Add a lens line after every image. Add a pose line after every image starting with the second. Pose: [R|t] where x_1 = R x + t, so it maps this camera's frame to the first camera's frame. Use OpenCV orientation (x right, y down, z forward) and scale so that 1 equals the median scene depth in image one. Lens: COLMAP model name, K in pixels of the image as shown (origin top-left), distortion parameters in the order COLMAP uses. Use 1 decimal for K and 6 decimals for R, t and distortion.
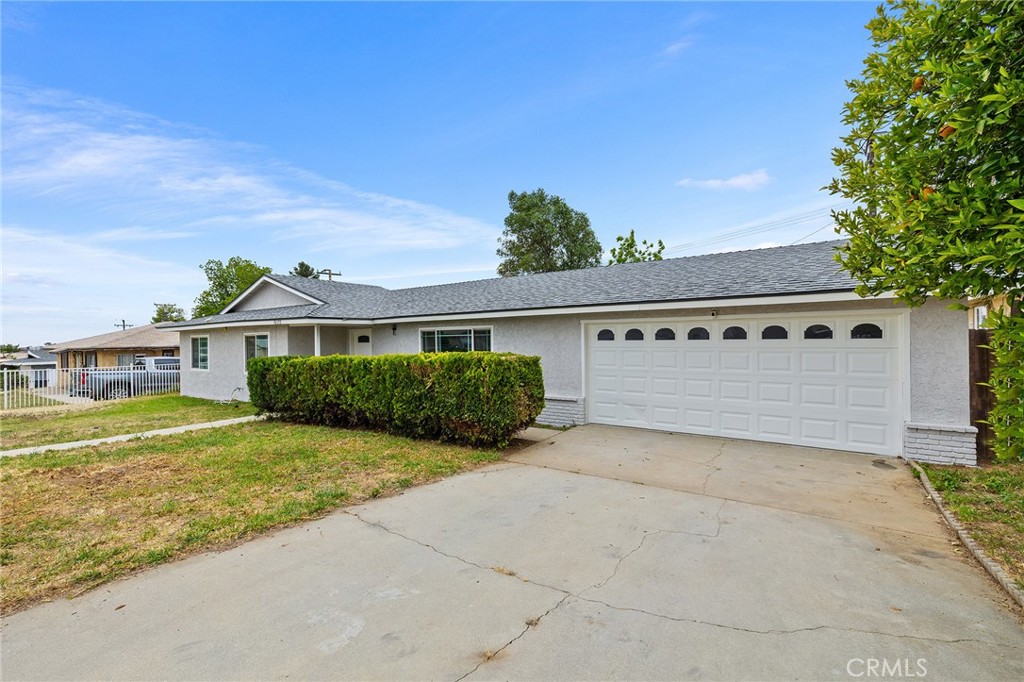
lens RADIAL K [[439.7, 0, 515.7], [0, 439.7, 341.8], [0, 0, 1]] dist [0.011232, 0.000755]
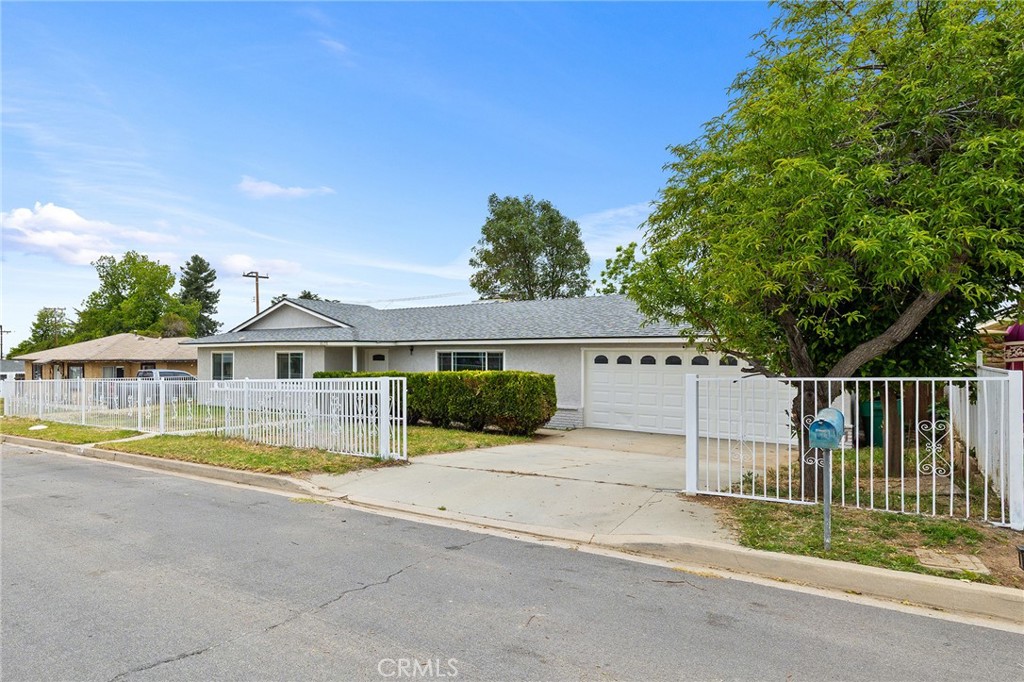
lens RADIAL K [[439.7, 0, 448.0], [0, 439.7, 361.4], [0, 0, 1]] dist [0.011232, 0.000755]
pose [[0.993472, 0.016585, -0.112860, -0.096117], [-0.016411, 0.999862, 0.002469, -0.005663], [0.112886, -0.000601, 0.993608, -0.337132]]
